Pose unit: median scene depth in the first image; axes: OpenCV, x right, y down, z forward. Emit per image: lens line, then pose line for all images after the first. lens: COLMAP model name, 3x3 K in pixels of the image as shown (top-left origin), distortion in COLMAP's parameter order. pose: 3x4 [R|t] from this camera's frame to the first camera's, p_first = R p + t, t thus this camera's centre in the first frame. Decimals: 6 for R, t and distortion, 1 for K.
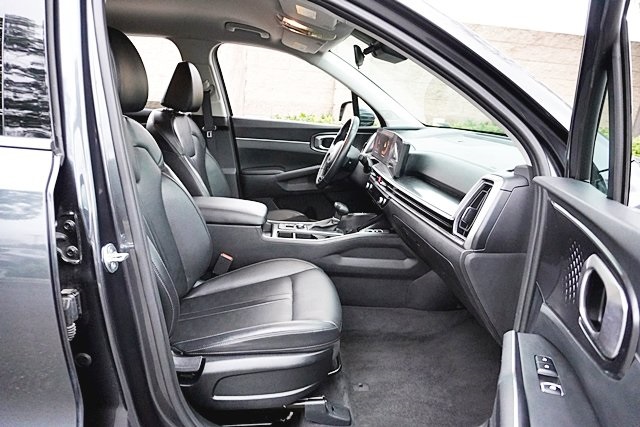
lens RADIAL K [[429.1, 0, 322.6], [0, 429.1, 211.3], [0, 0, 1]] dist [-0.046196, 0.031794]
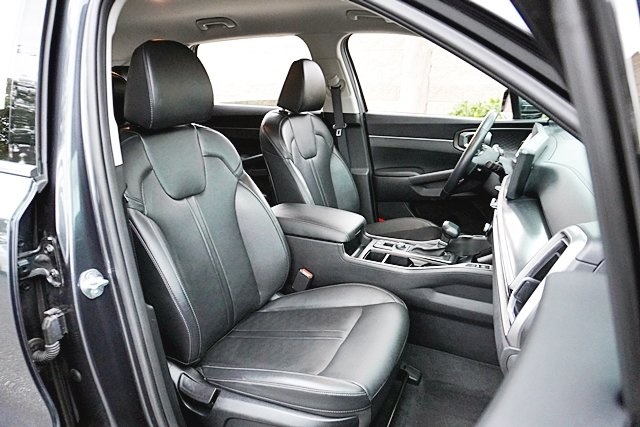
lens RADIAL K [[429.1, 0, 322.4], [0, 429.1, 214.0], [0, 0, 1]] dist [-0.046196, 0.031794]
pose [[0.878415, 0.076164, -0.471790, 0.205314], [-0.056341, 0.996838, 0.056026, -0.065680], [0.474565, -0.022633, 0.879929, 0.184291]]
